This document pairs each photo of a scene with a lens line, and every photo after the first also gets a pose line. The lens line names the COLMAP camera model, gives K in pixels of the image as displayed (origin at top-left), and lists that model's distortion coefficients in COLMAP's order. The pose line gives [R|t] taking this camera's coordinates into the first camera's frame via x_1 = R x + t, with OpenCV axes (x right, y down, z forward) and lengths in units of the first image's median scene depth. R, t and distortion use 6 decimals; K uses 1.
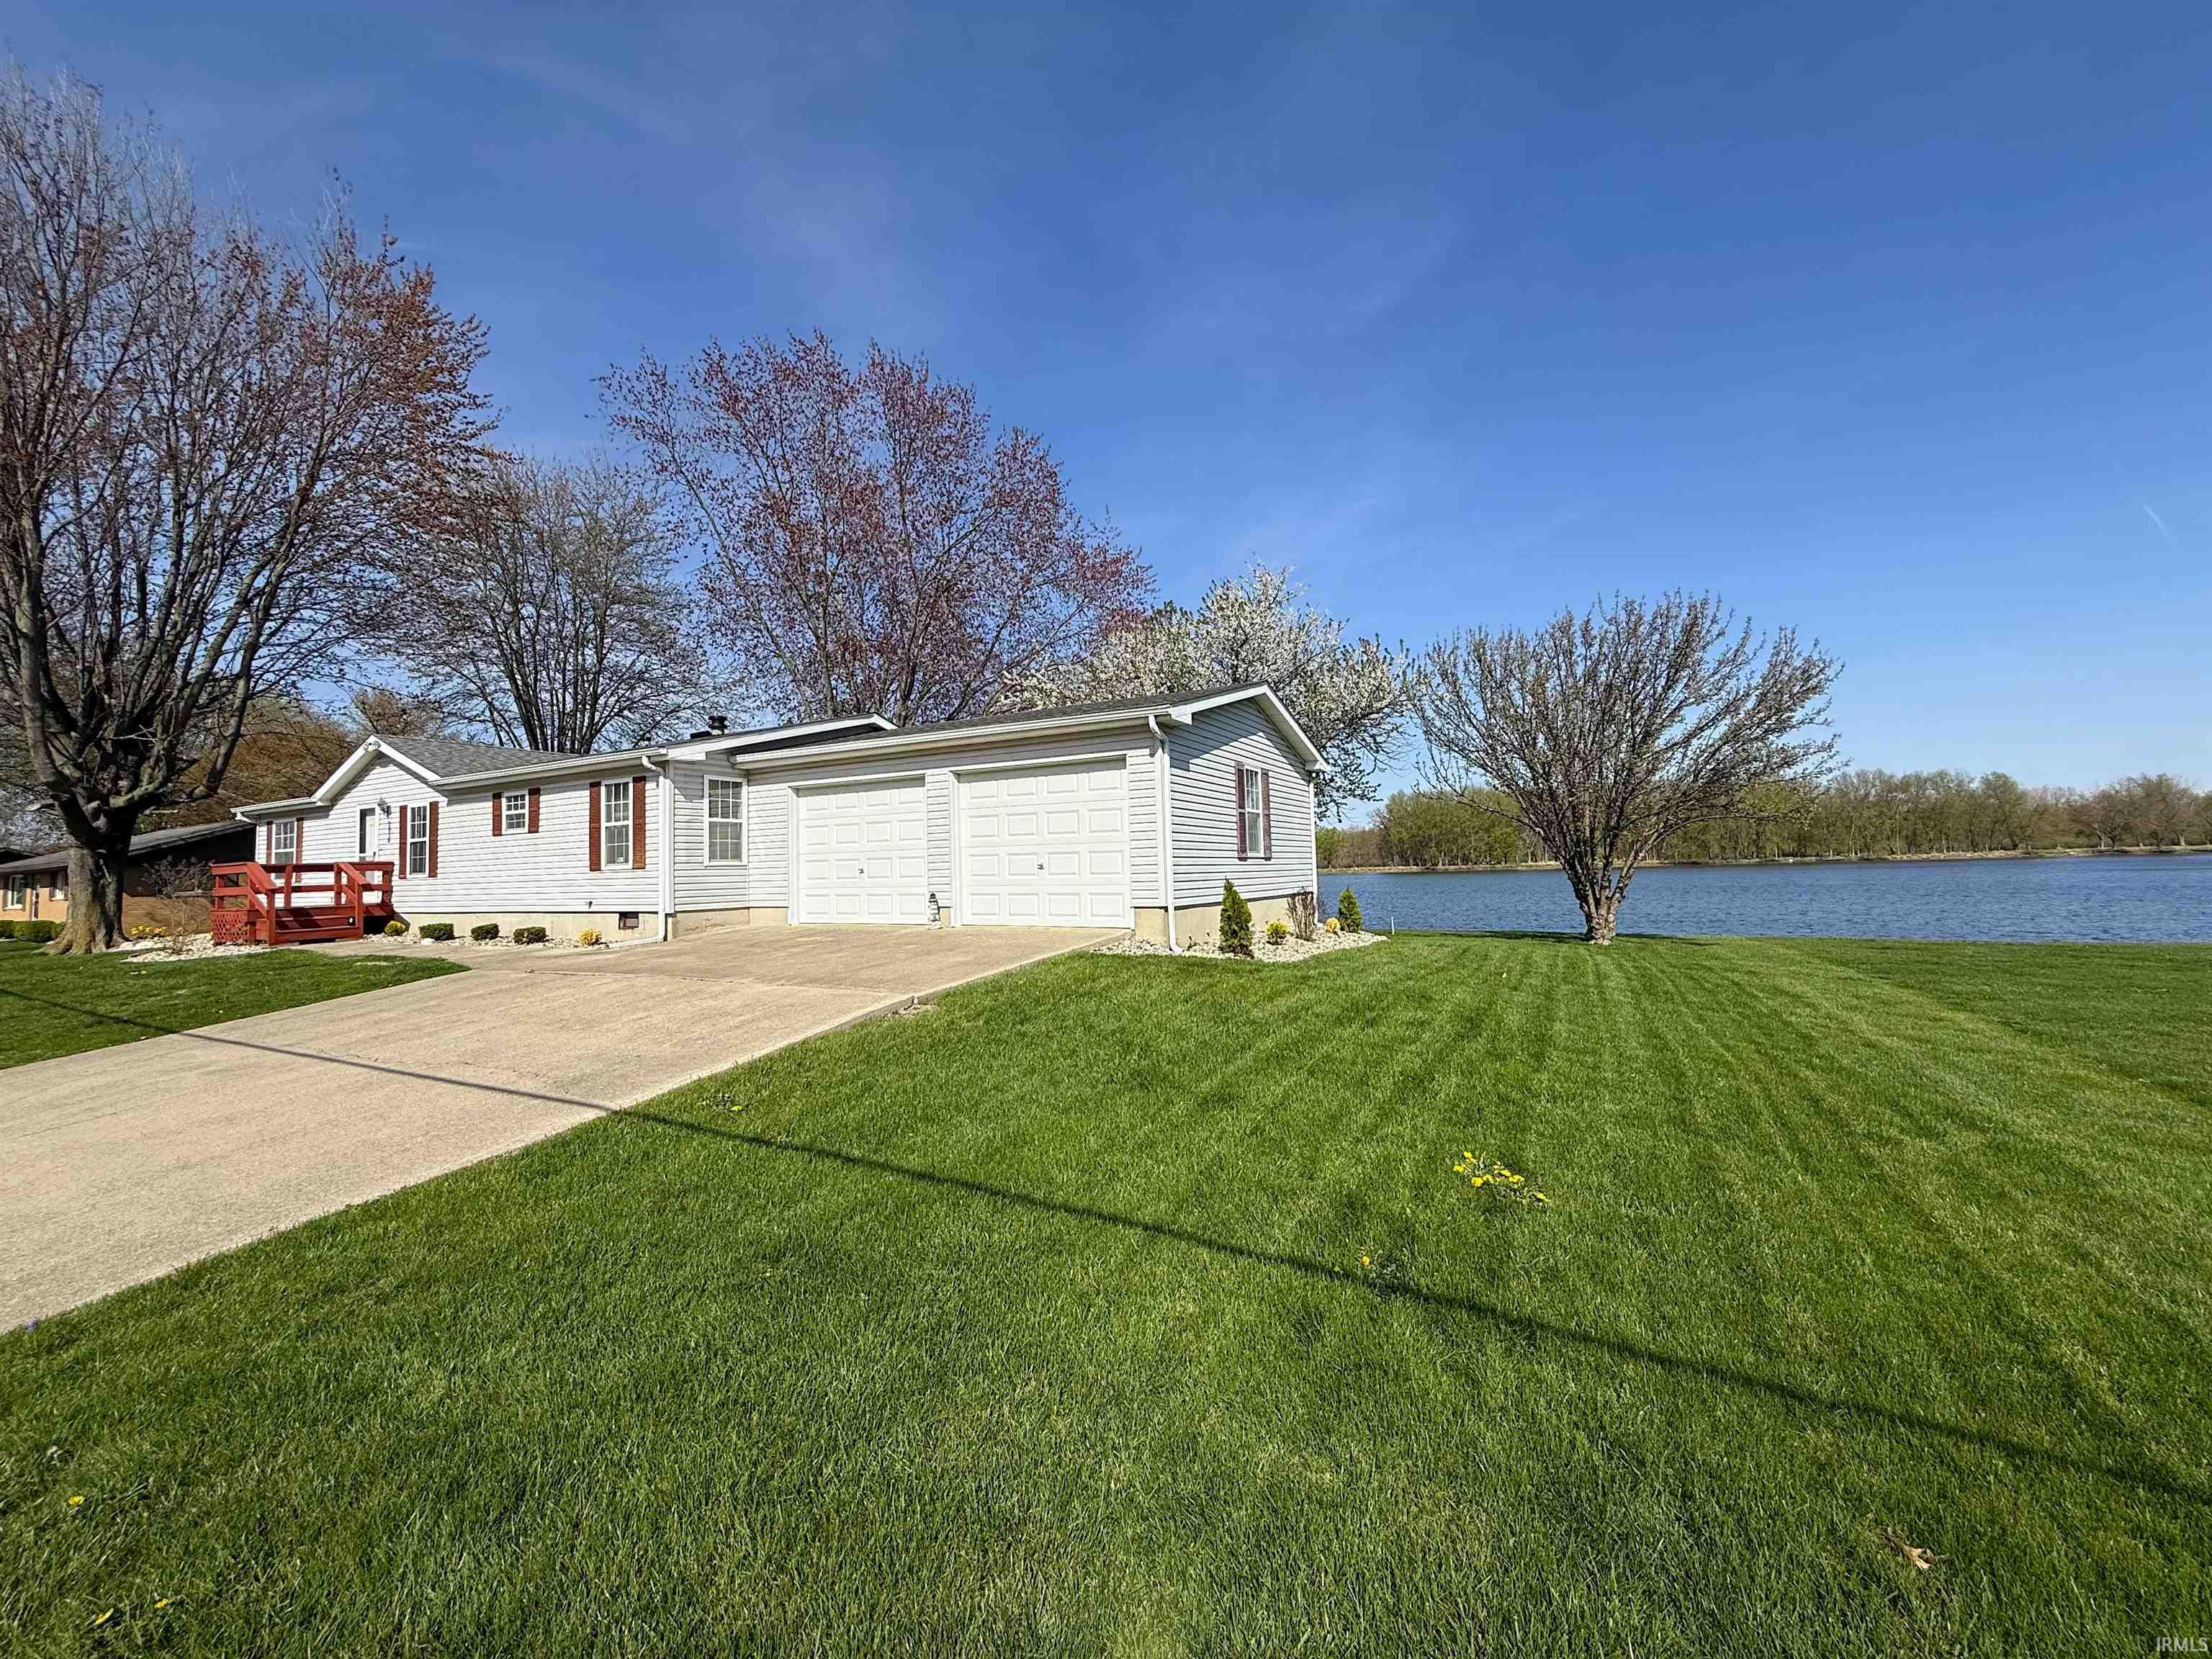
lens RADIAL K [[955.2, 0, 1106.0], [0, 955.2, 829.5], [0, 0, 1]] dist [-0.000162, 0.000012]
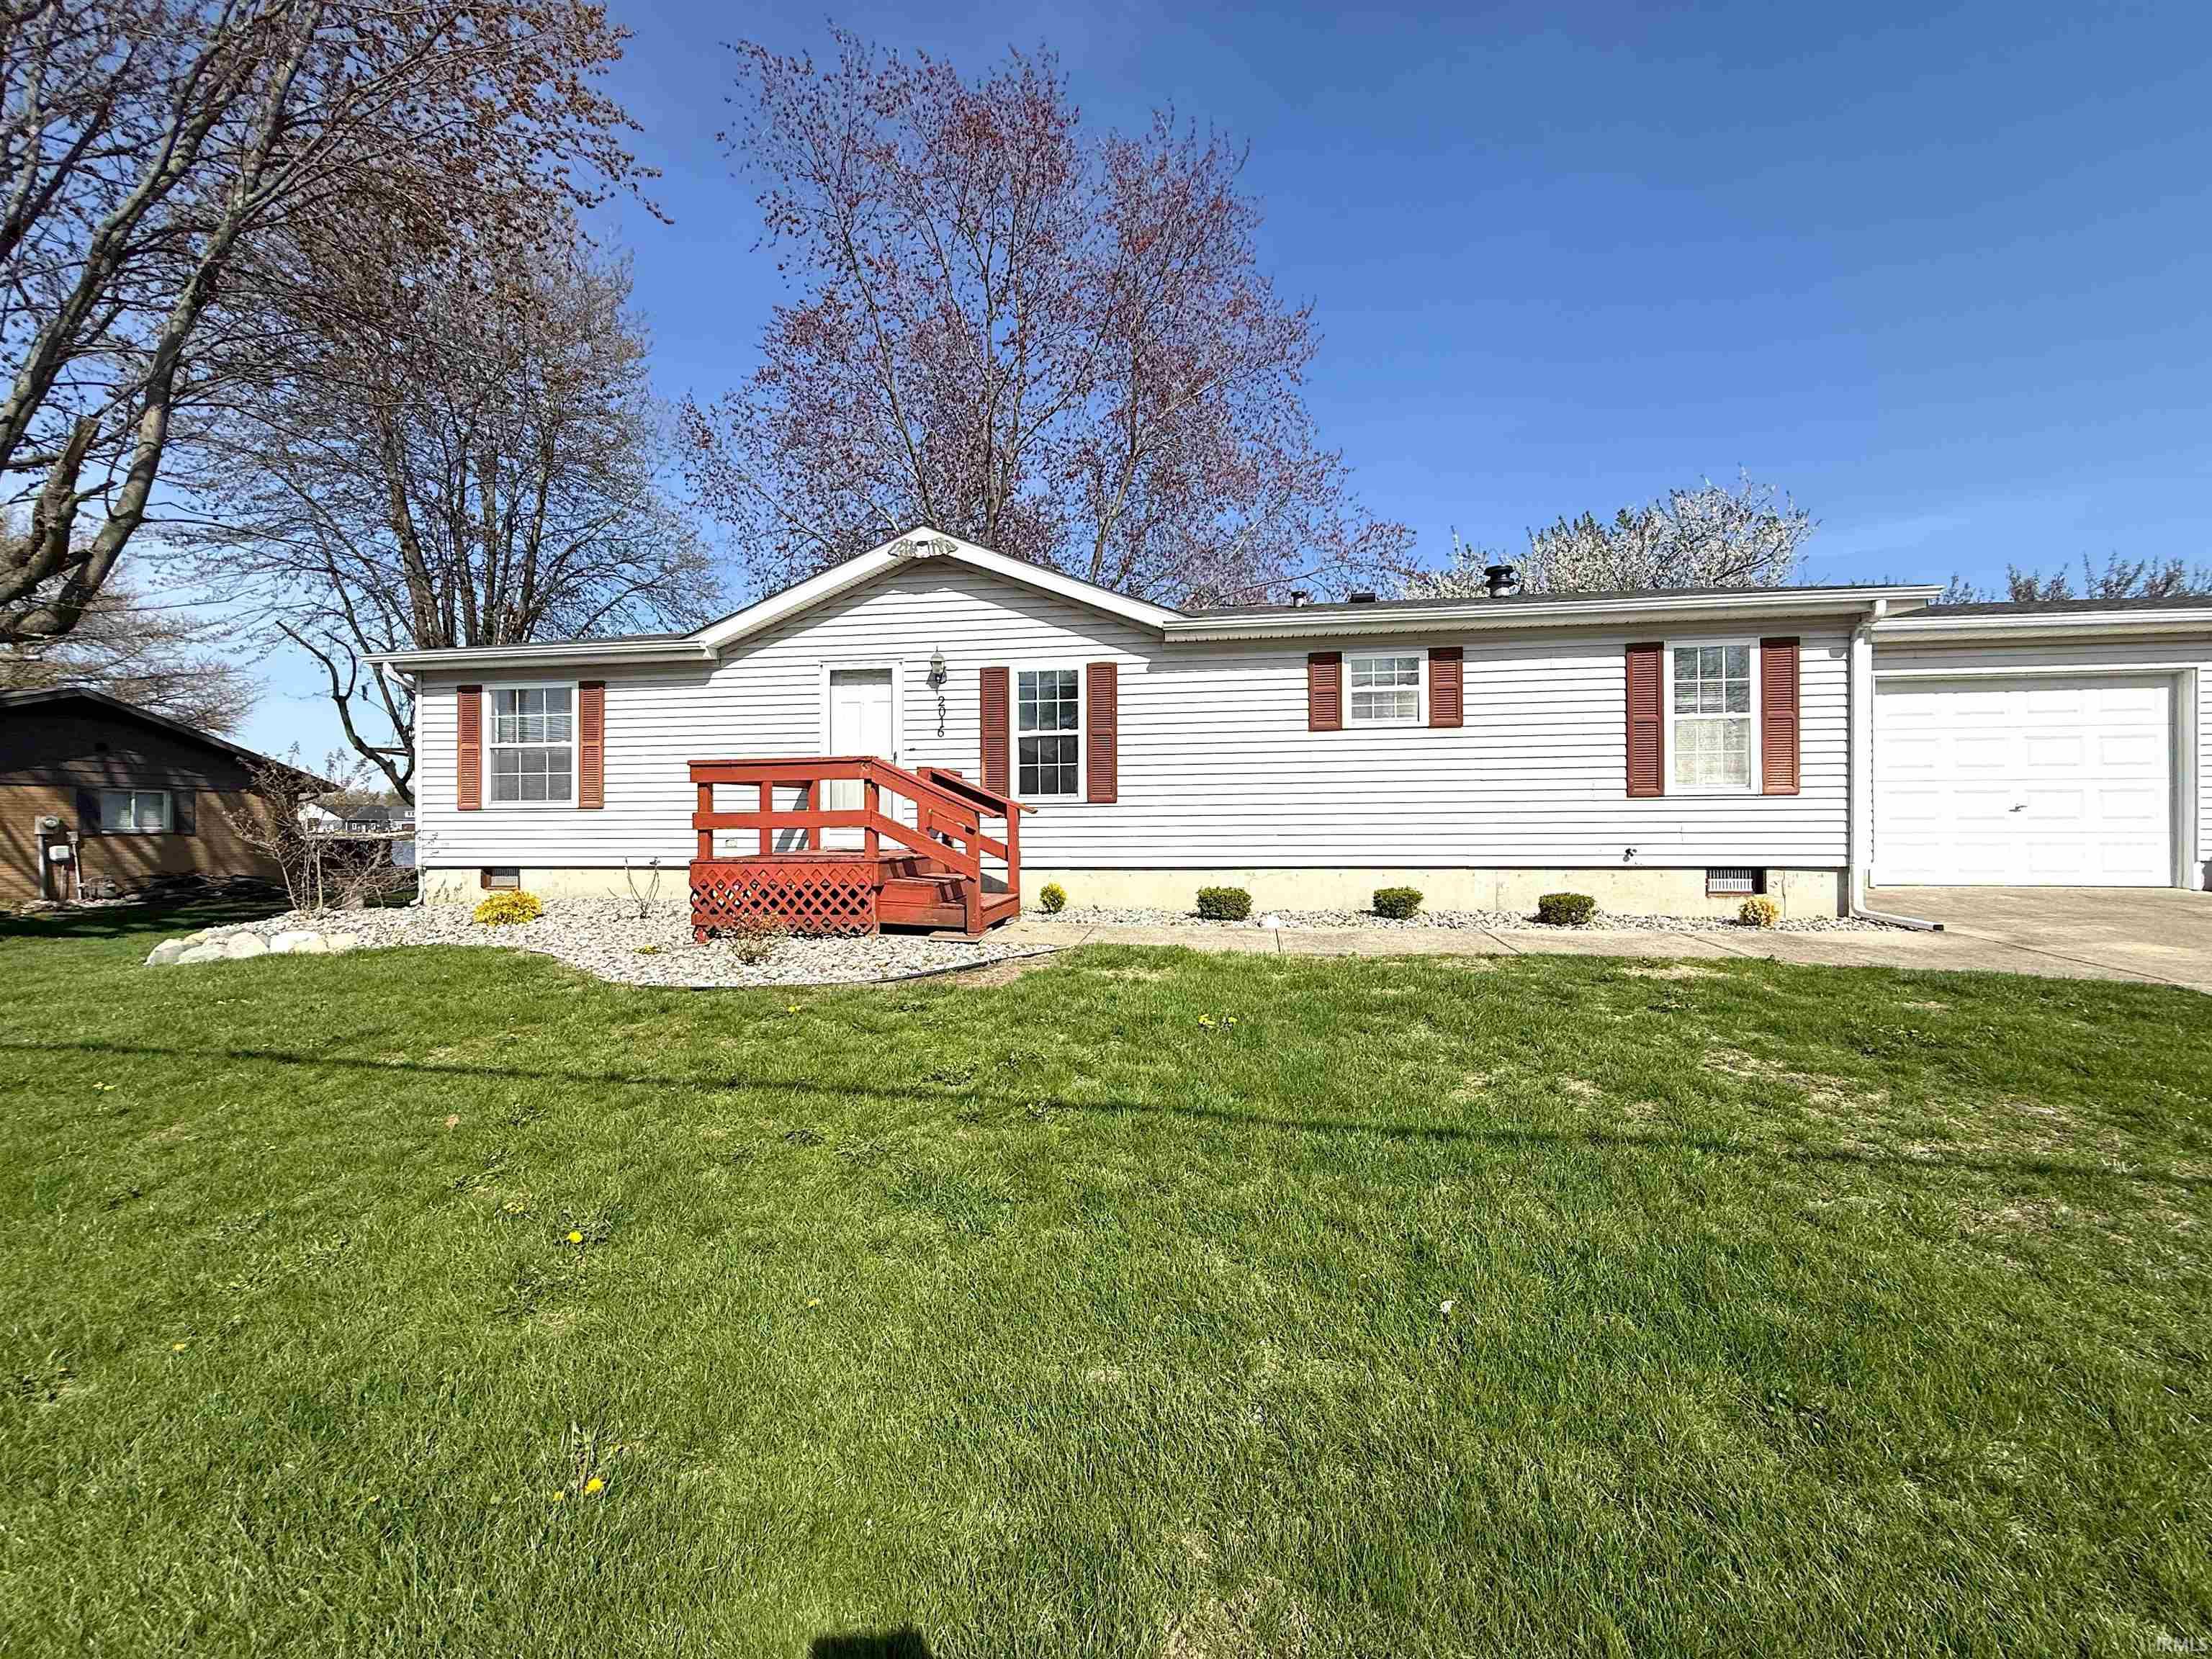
lens RADIAL K [[878.1, 0, 1093.9], [0, 878.1, 826.2], [0, 0, 1]] dist [0.000301, 0.000020]
pose [[0.925313, 0.016580, 0.378842, -0.867404], [-0.031955, 0.998899, 0.034333, 0.044350], [-0.377856, -0.043875, 0.924824, 0.524365]]
